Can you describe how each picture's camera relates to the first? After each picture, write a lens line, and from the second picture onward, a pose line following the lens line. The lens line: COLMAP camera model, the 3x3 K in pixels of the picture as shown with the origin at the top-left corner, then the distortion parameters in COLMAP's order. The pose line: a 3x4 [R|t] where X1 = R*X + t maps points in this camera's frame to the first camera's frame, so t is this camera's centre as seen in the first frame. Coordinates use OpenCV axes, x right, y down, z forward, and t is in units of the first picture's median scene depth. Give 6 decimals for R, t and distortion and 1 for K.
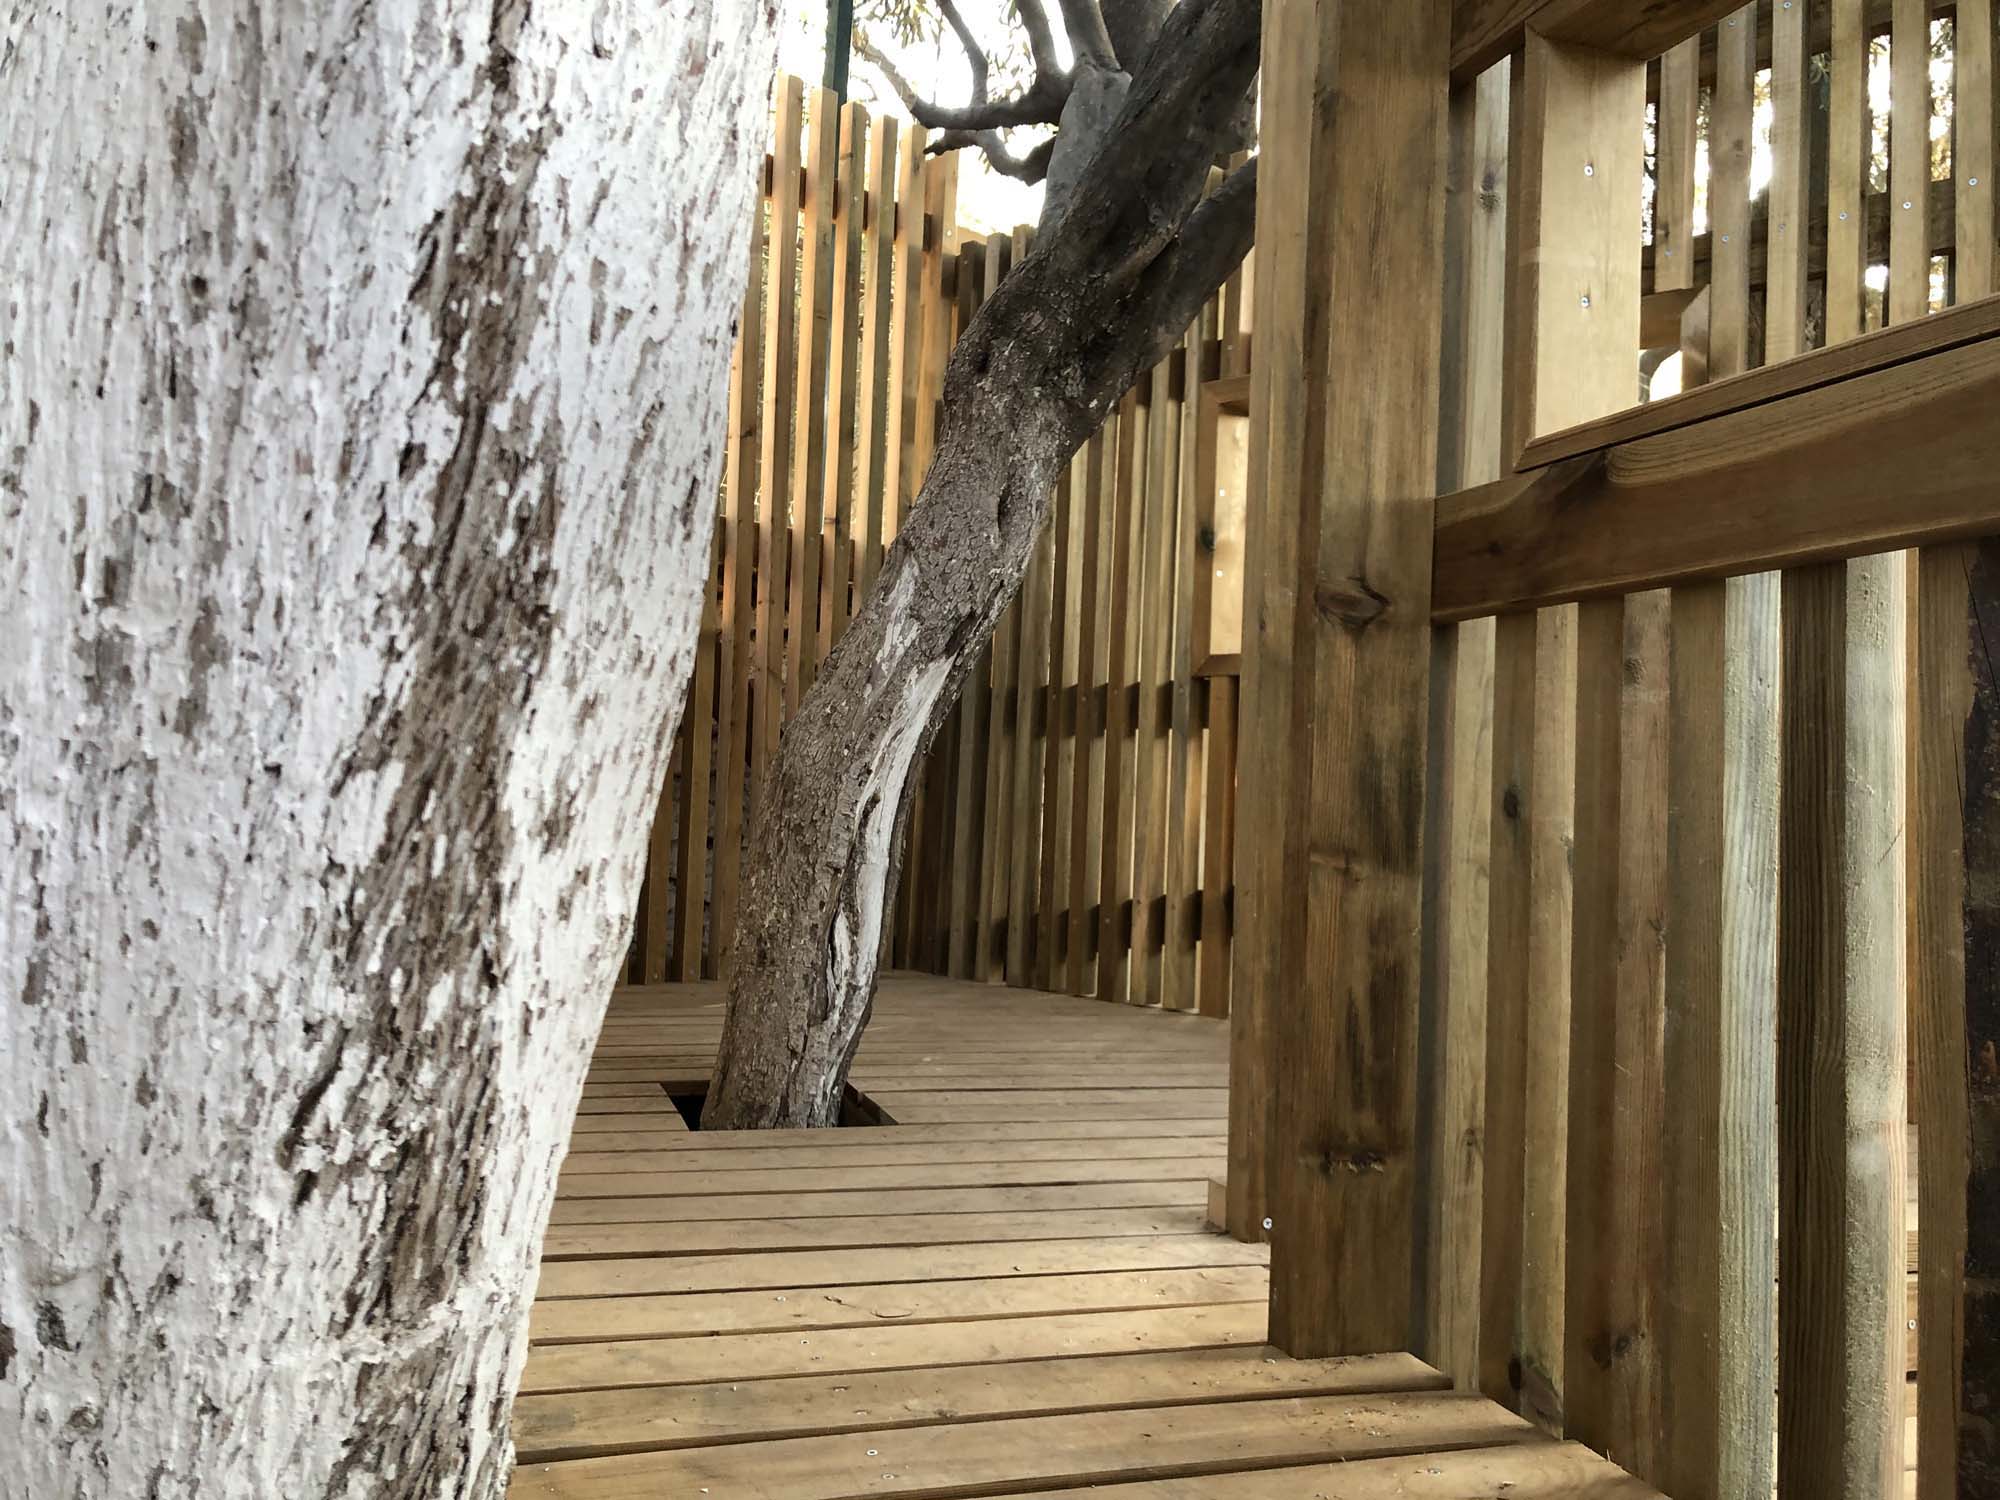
lens RADIAL K [[1640.6, 0, 987.5], [0, 1640.6, 721.5], [0, 0, 1]] dist [0.030286, -0.034592]
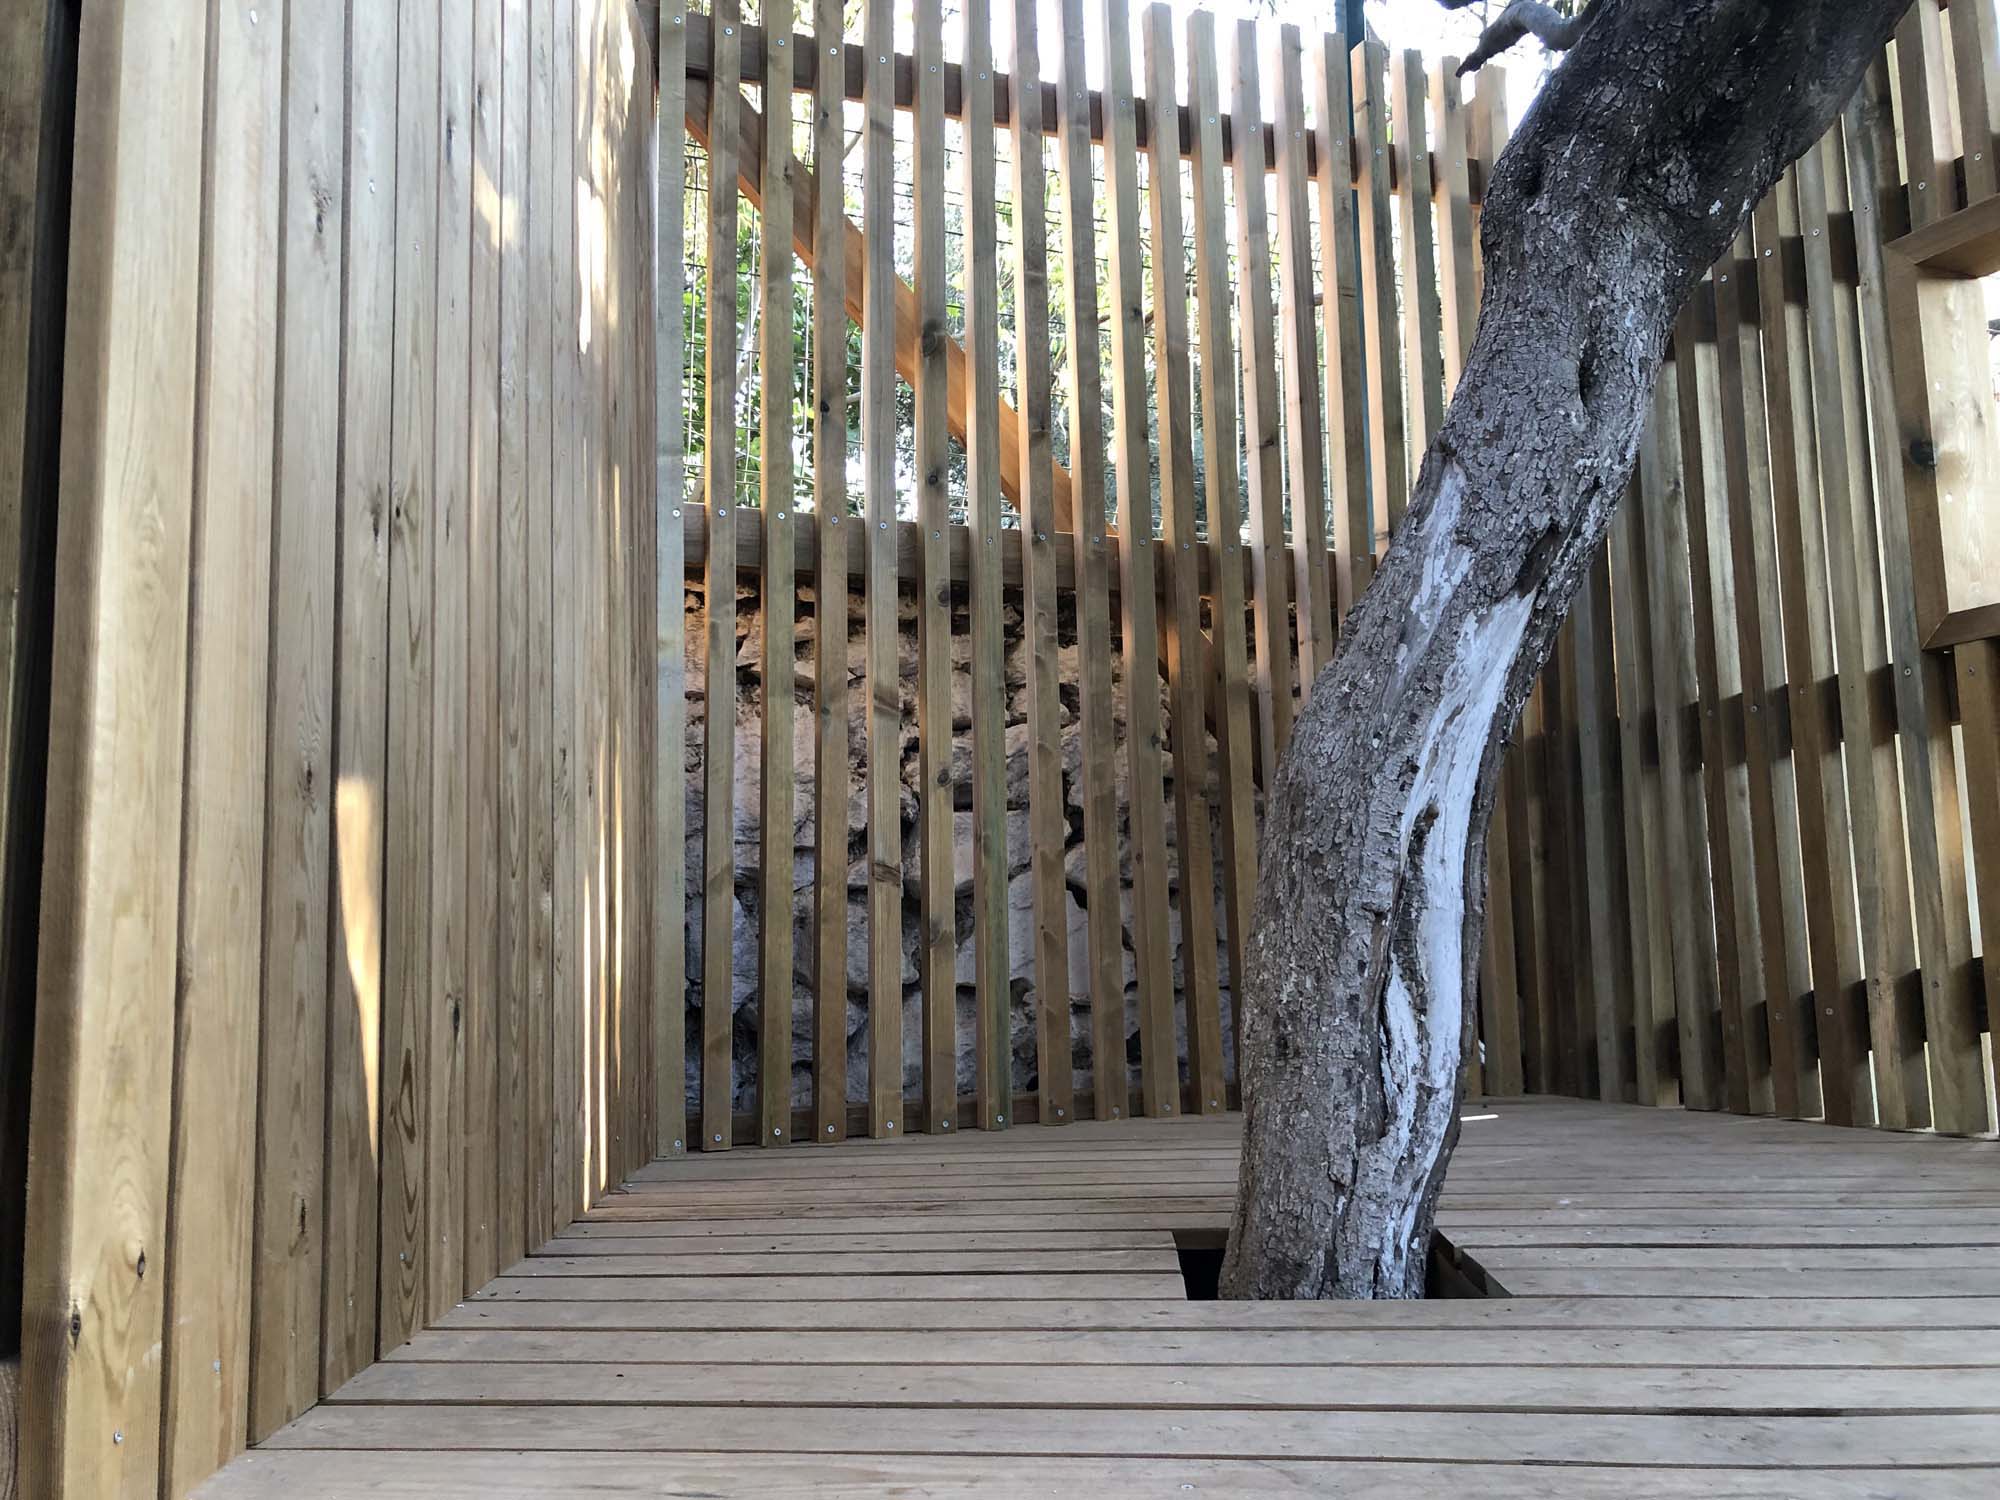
lens RADIAL K [[1633.7, 0, 920.1], [0, 1633.7, 773.4], [0, 0, 1]] dist [0.001281, -0.007649]
pose [[0.911402, -0.106330, -0.397543, 0.017395], [0.079676, 0.993357, -0.083025, 0.127101], [0.403731, 0.043994, 0.913819, 0.521966]]
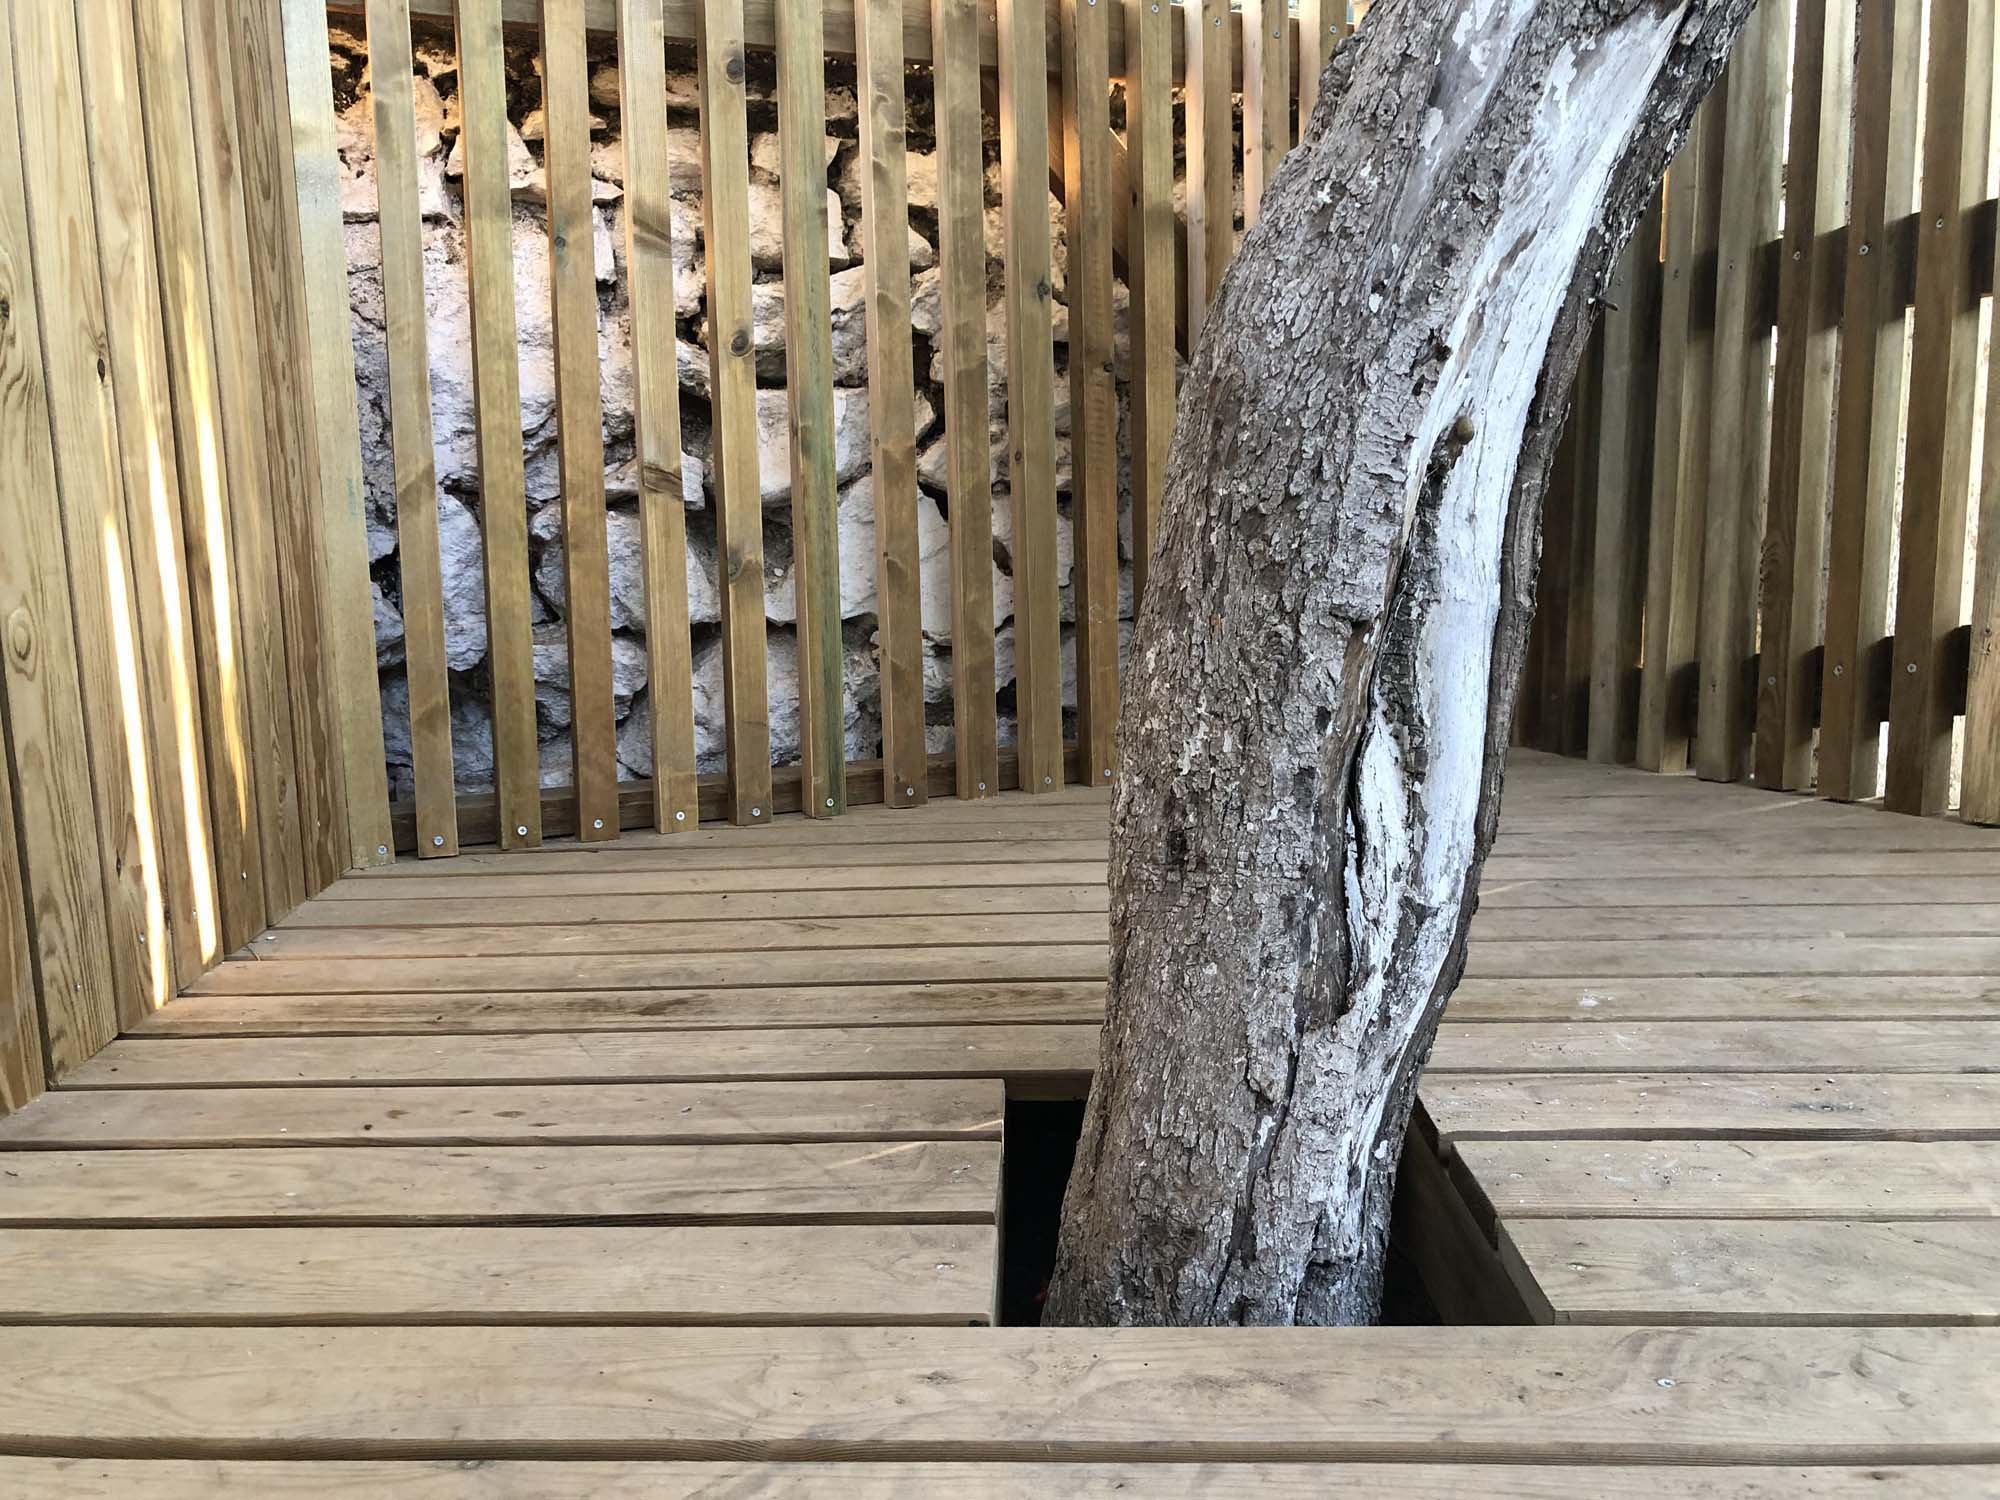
lens RADIAL K [[1650.8, 0, 967.2], [0, 1650.8, 747.8], [0, 0, 1]] dist [0.017768, -0.012514]
pose [[0.937366, -0.013991, -0.348066, -0.077372], [0.079069, 0.981658, 0.173481, 0.078420], [0.339255, -0.190136, 0.921279, 1.063236]]
